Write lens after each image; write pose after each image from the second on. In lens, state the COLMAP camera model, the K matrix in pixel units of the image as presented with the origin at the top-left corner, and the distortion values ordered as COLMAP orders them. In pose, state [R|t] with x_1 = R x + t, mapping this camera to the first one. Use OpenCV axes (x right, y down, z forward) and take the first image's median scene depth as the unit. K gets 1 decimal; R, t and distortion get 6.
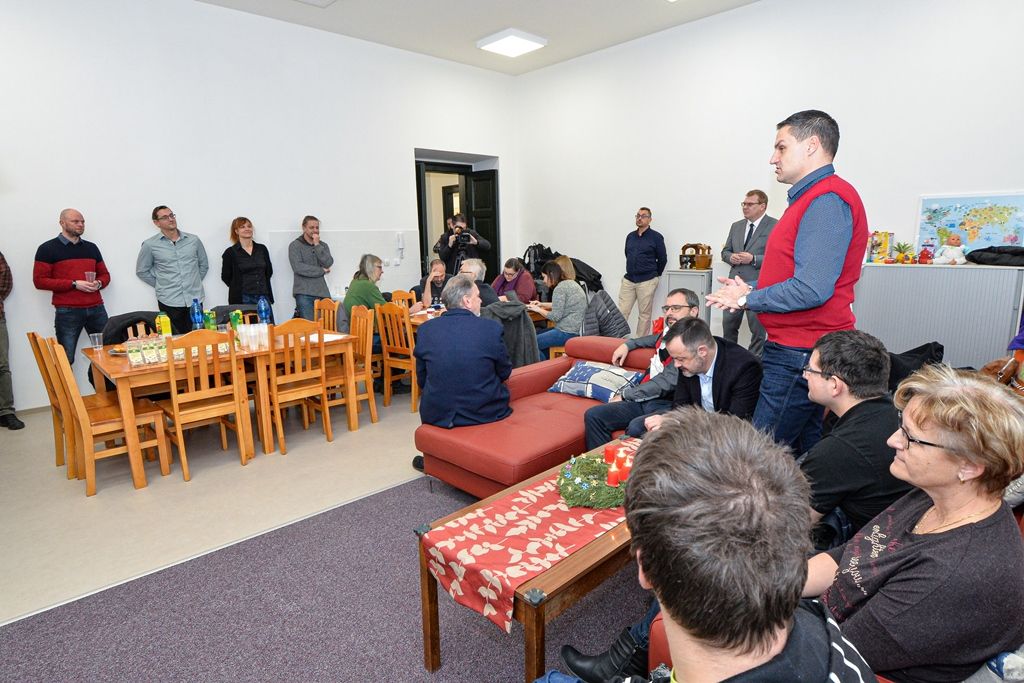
lens RADIAL K [[549.9, 0, 511.9], [0, 549.9, 341.4], [0, 0, 1]] dist [-0.000106, -0.000164]
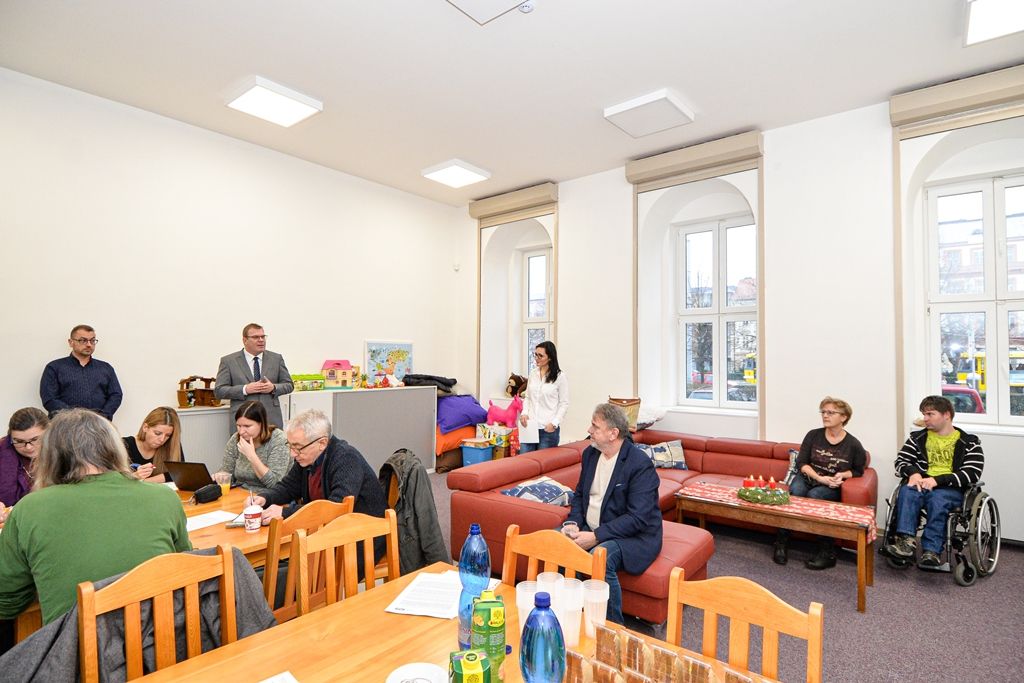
lens RADIAL K [[522.4, 0, 516.0], [0, 522.4, 343.2], [0, 0, 1]] dist [-0.038877, -0.000608]
pose [[-0.108230, 0.052128, 0.992758, -0.491511], [0.184672, 0.982297, -0.031446, -0.114185], [-0.976823, 0.179931, -0.115940, 0.617857]]
